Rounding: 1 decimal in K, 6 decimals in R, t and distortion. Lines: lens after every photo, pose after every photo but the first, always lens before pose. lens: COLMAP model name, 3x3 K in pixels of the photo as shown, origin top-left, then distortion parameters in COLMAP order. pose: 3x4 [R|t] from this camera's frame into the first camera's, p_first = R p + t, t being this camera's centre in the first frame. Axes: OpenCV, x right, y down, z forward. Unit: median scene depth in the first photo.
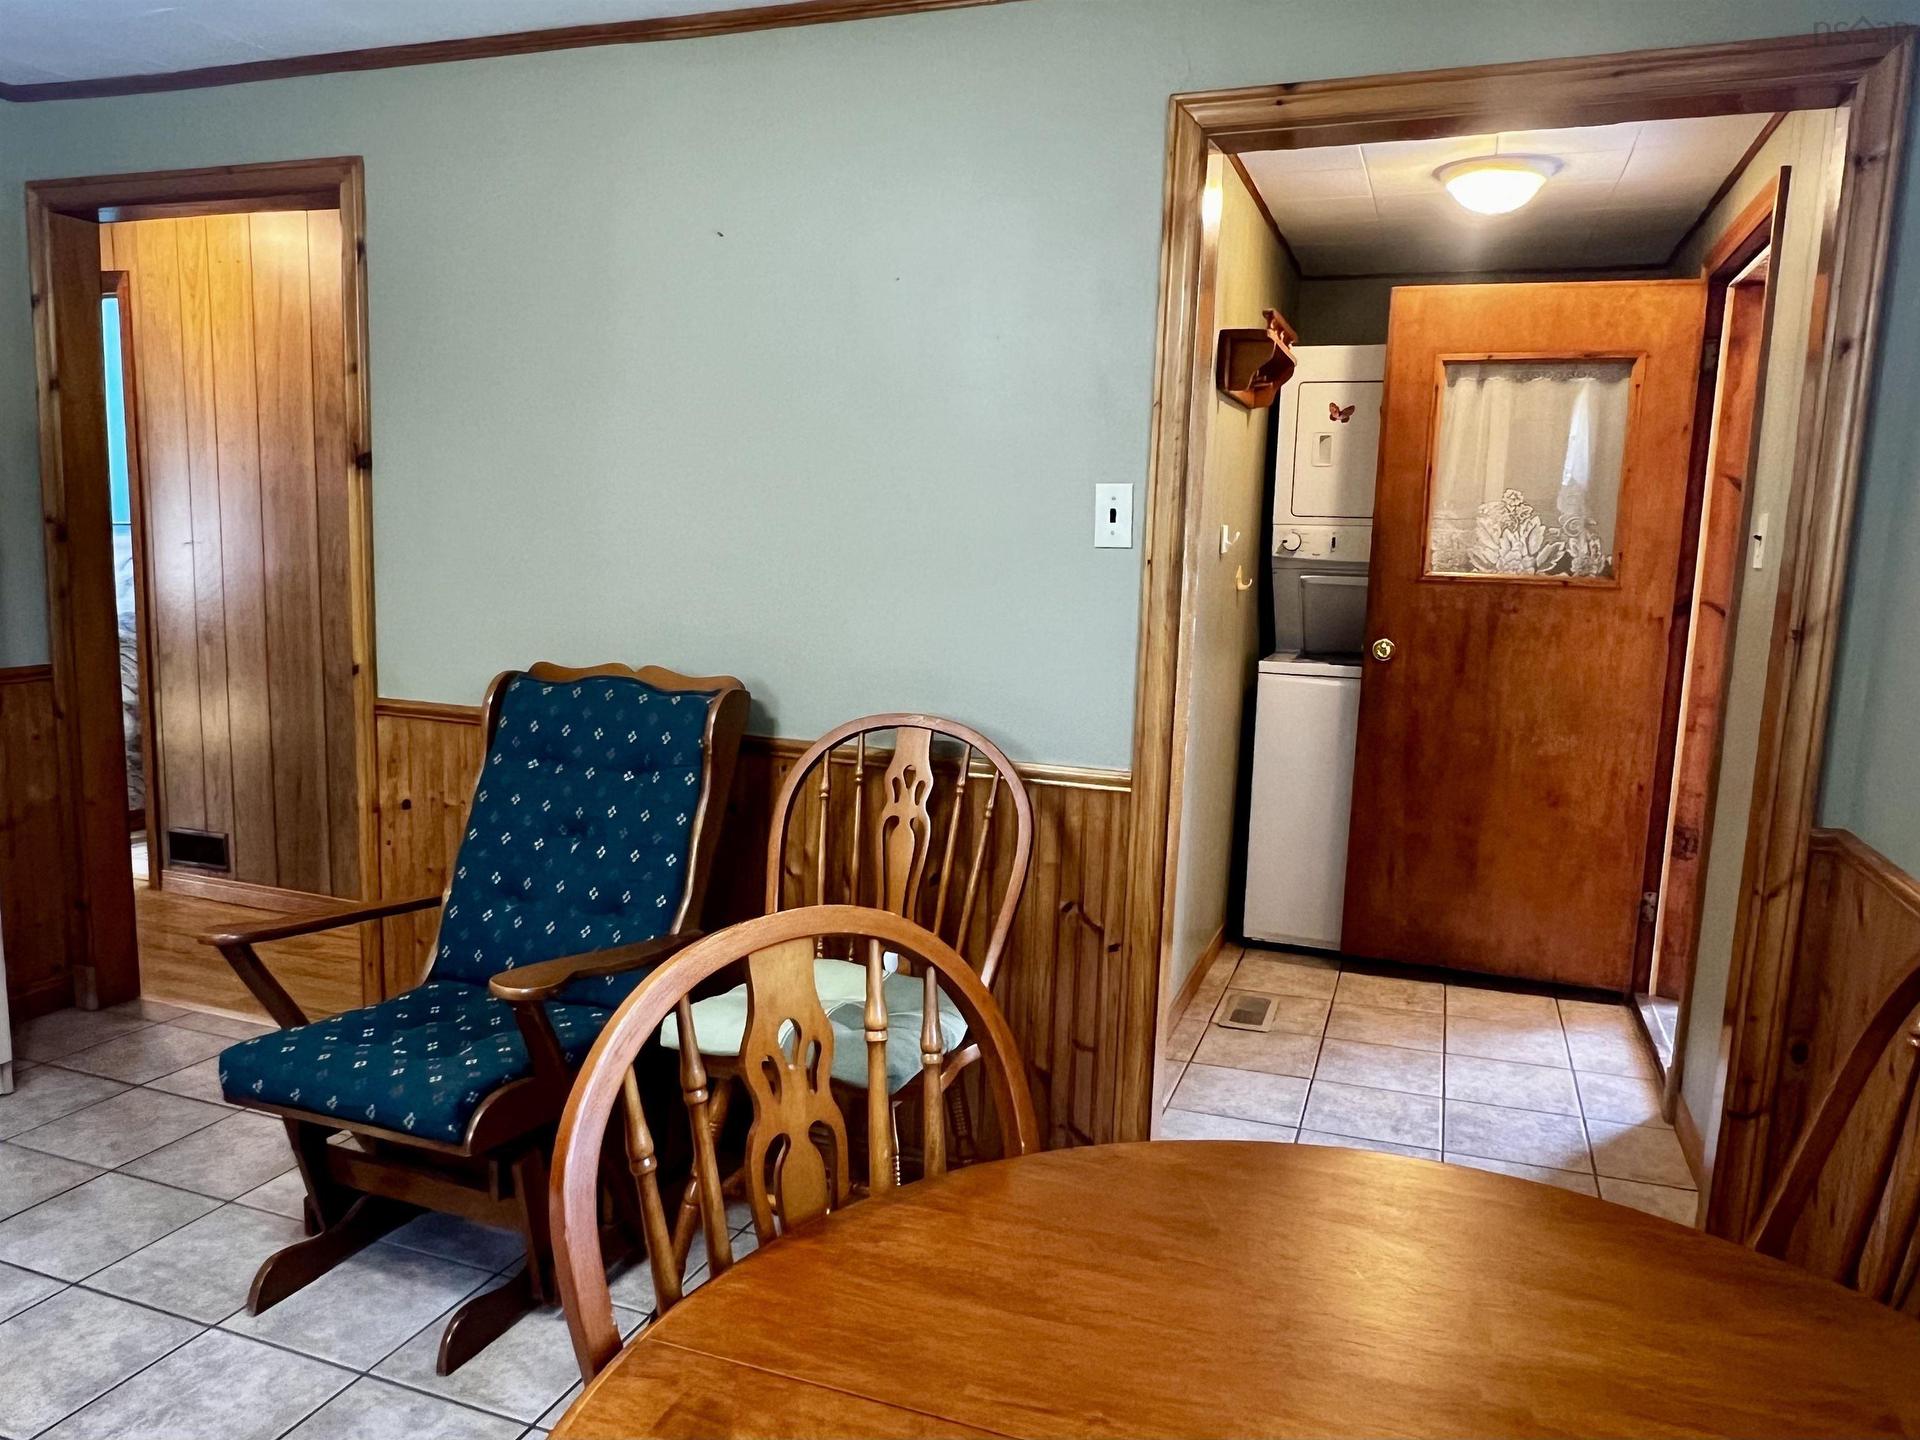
lens RADIAL K [[1349.5, 0, 958.4], [0, 1349.5, 728.5], [0, 0, 1]] dist [-0.002415, -0.001928]
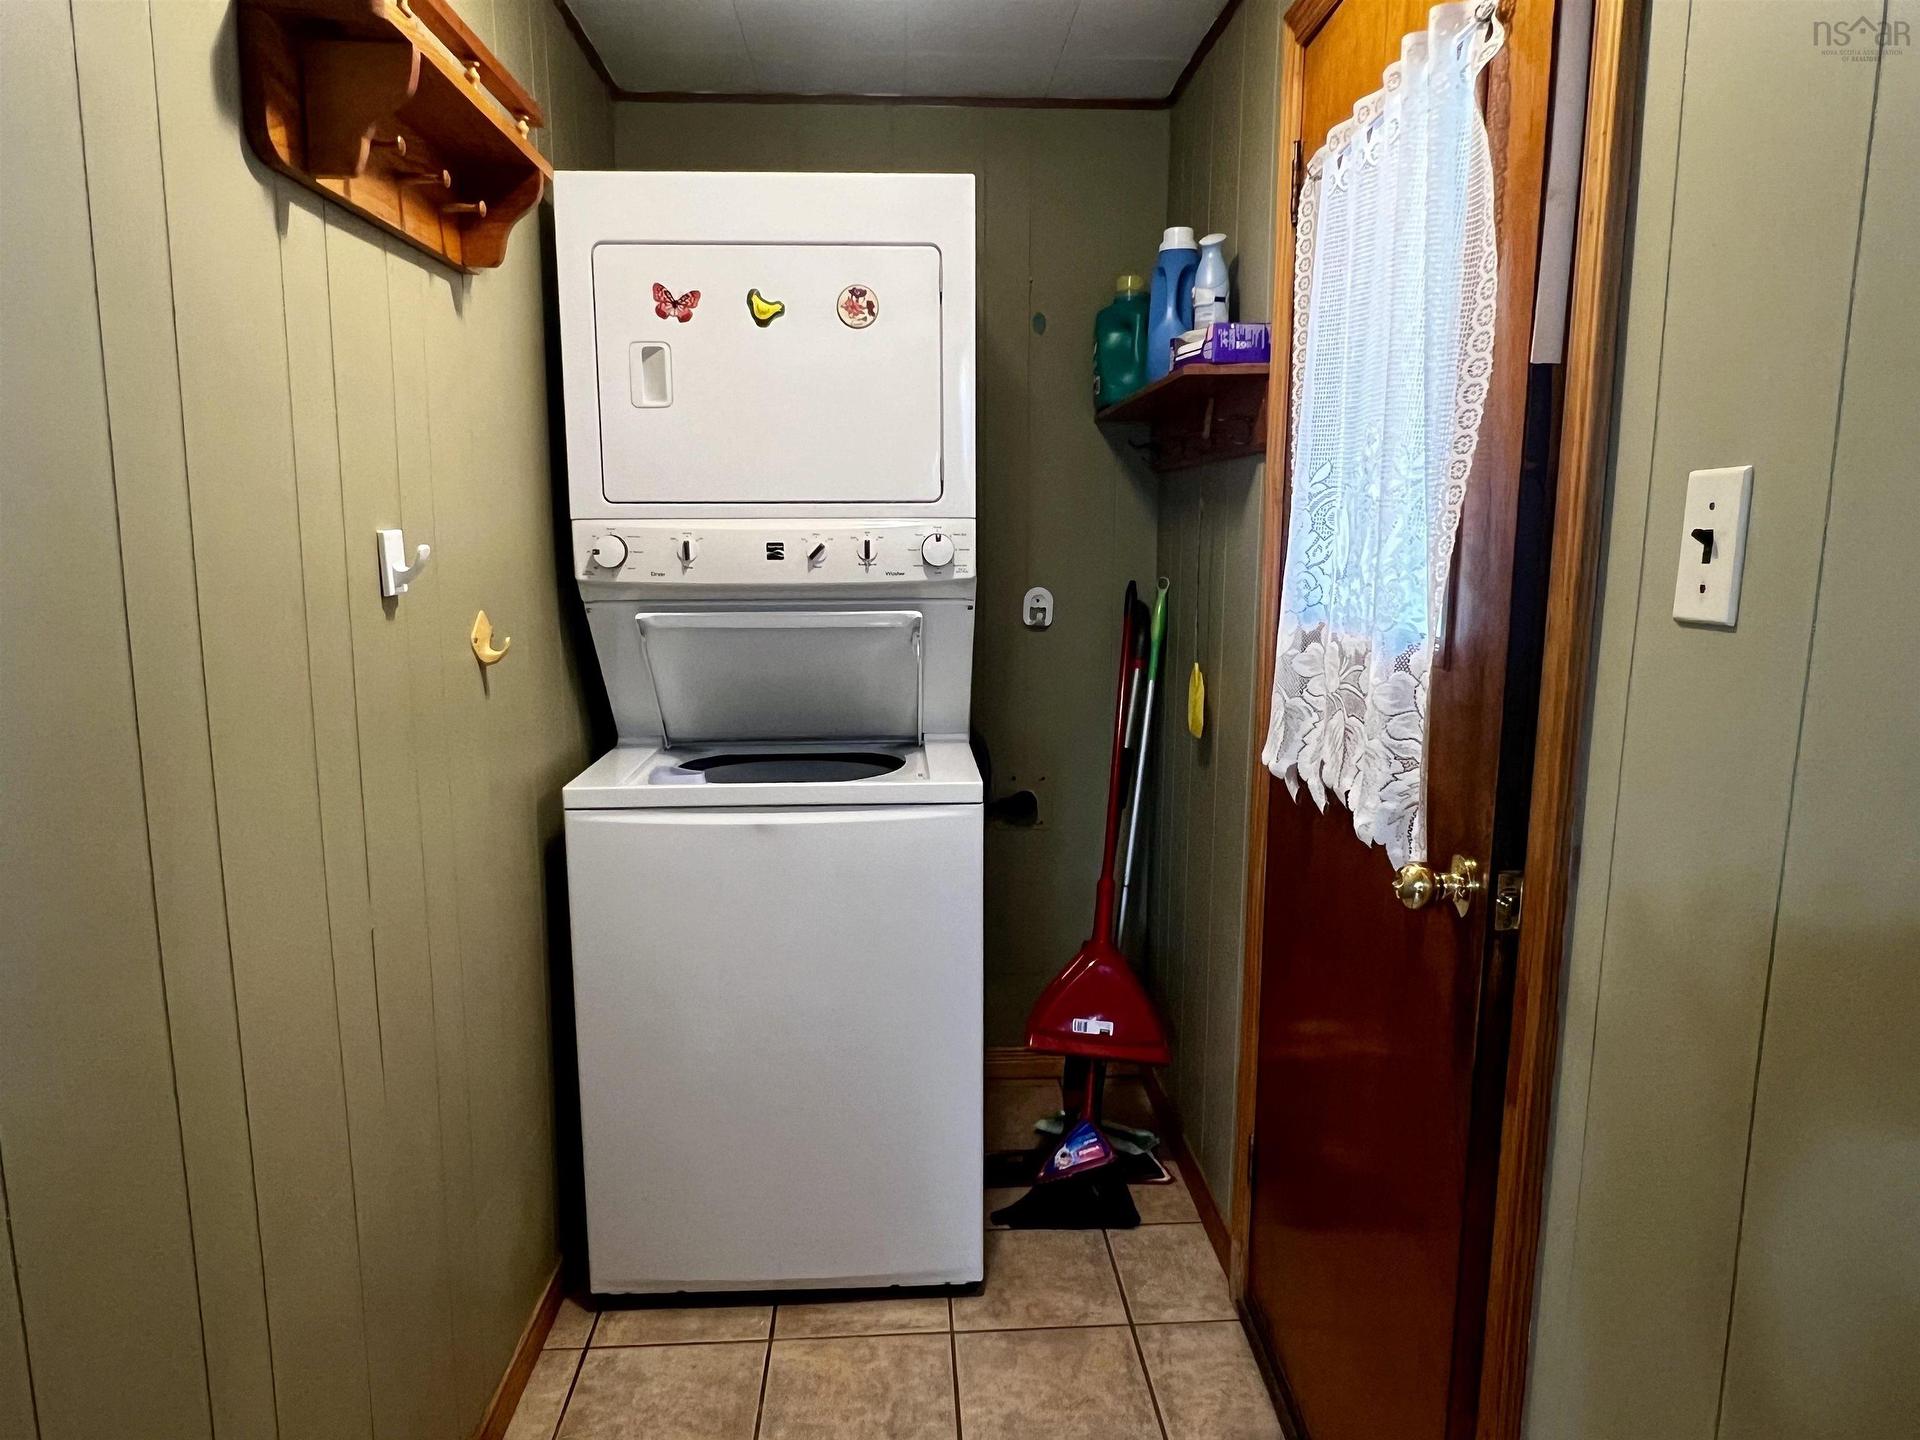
lens RADIAL K [[1274.6, 0, 961.5], [0, 1274.6, 728.2], [0, 0, 1]] dist [-0.001178, -0.002741]
pose [[0.921714, -0.091466, 0.376931, 0.199190], [0.085092, 0.995808, 0.033567, -0.083084], [-0.378421, 0.001134, 0.925633, 0.540863]]
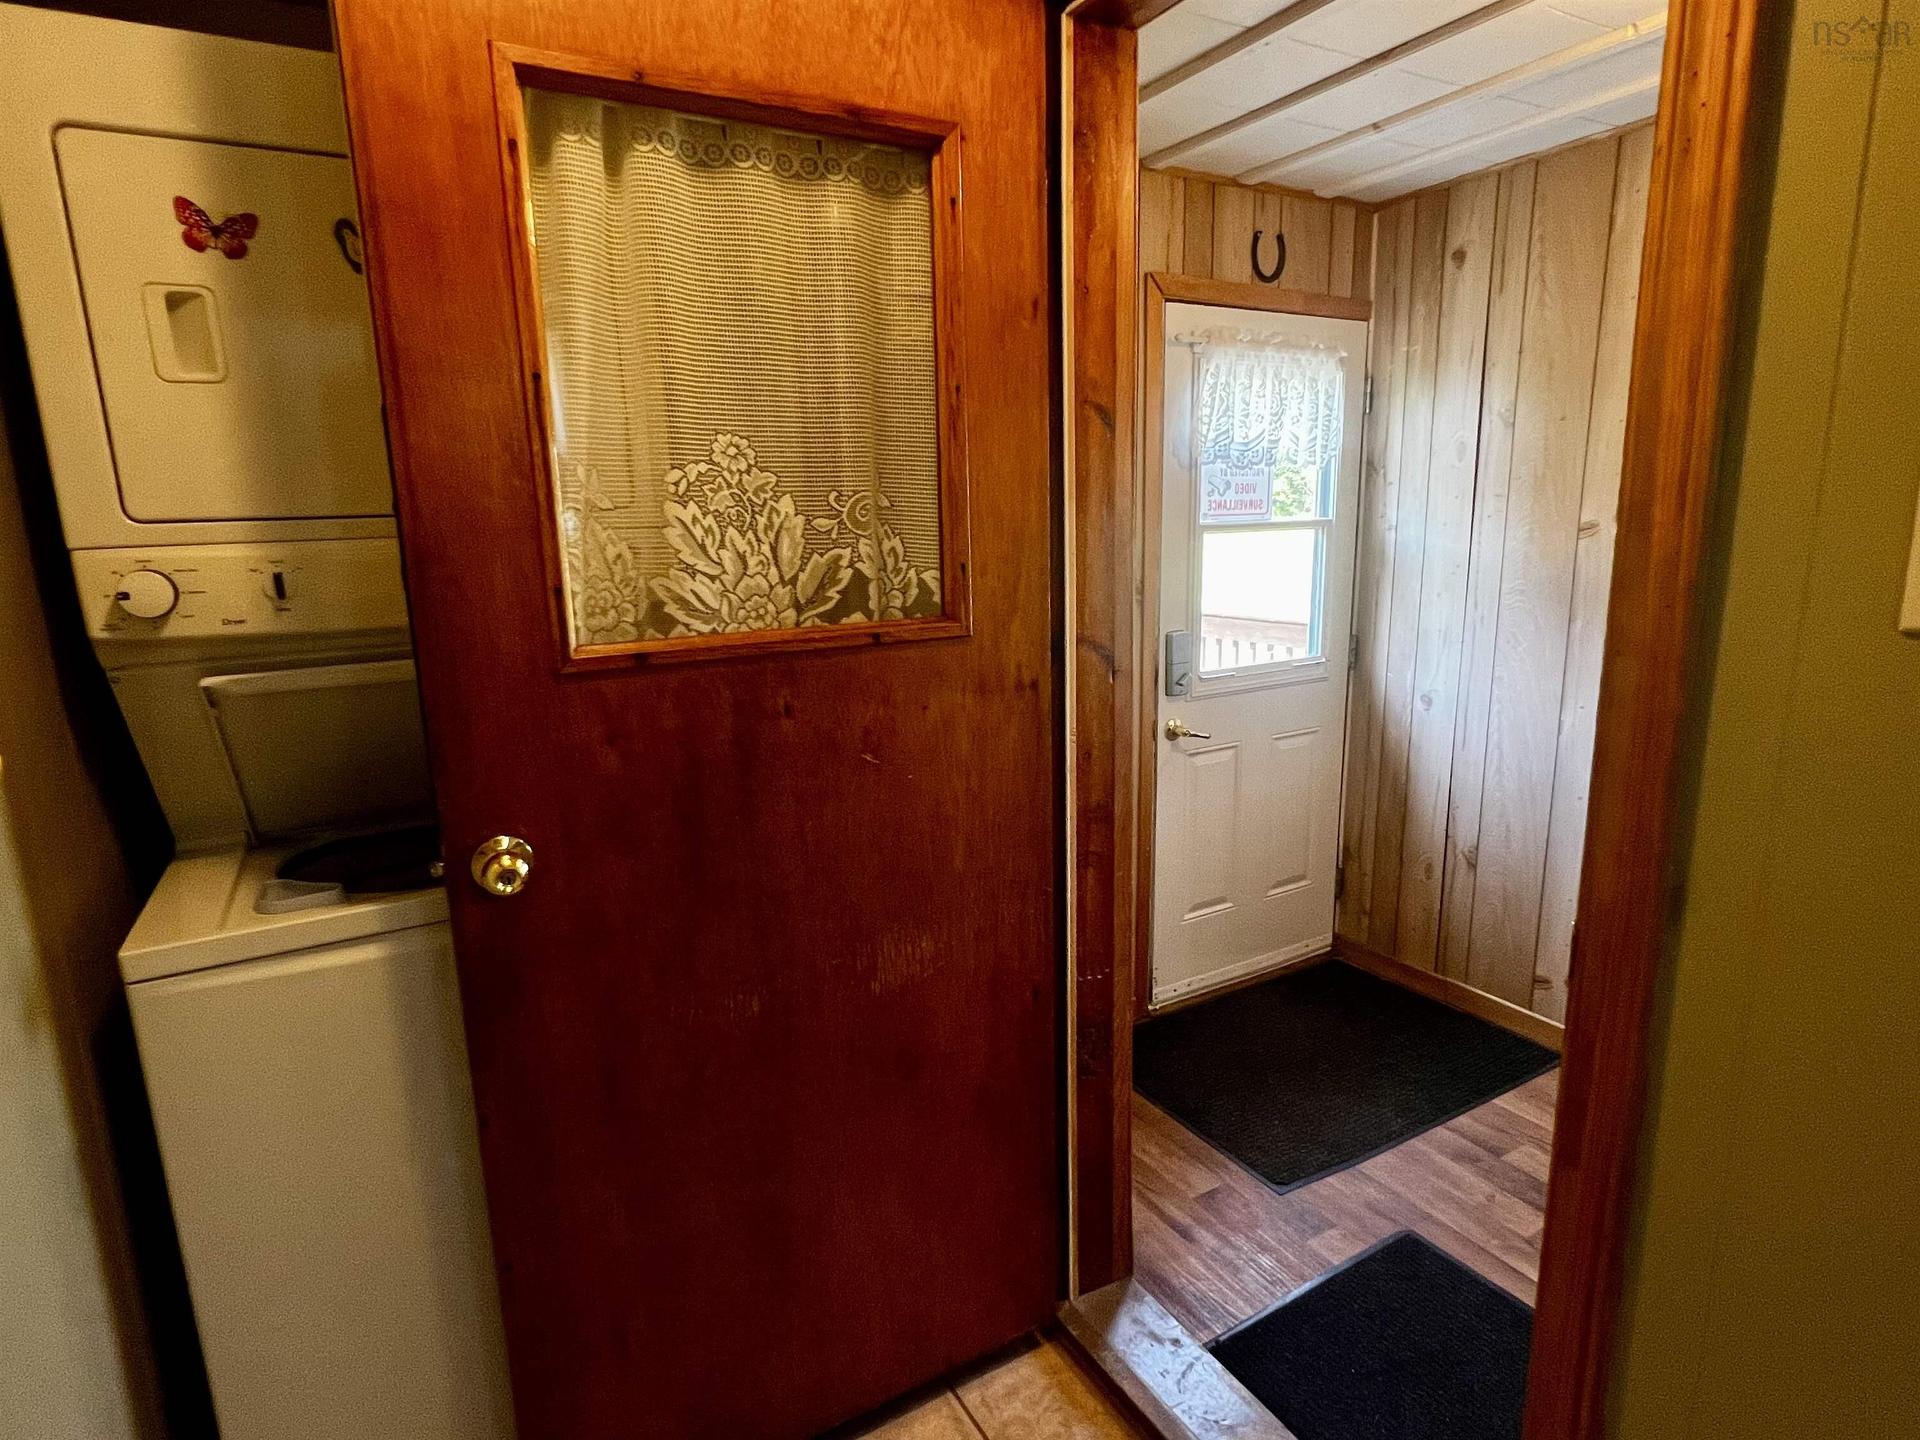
lens RADIAL K [[1041.9, 0, 960.0], [0, 1041.9, 720.0], [0, 0, 1]] dist [-0.000026, 0.000215]
pose [[0.646683, -0.201299, 0.735718, 0.194995], [0.157024, 0.979021, 0.129847, -0.119246], [-0.746421, 0.031555, 0.664725, 0.724219]]
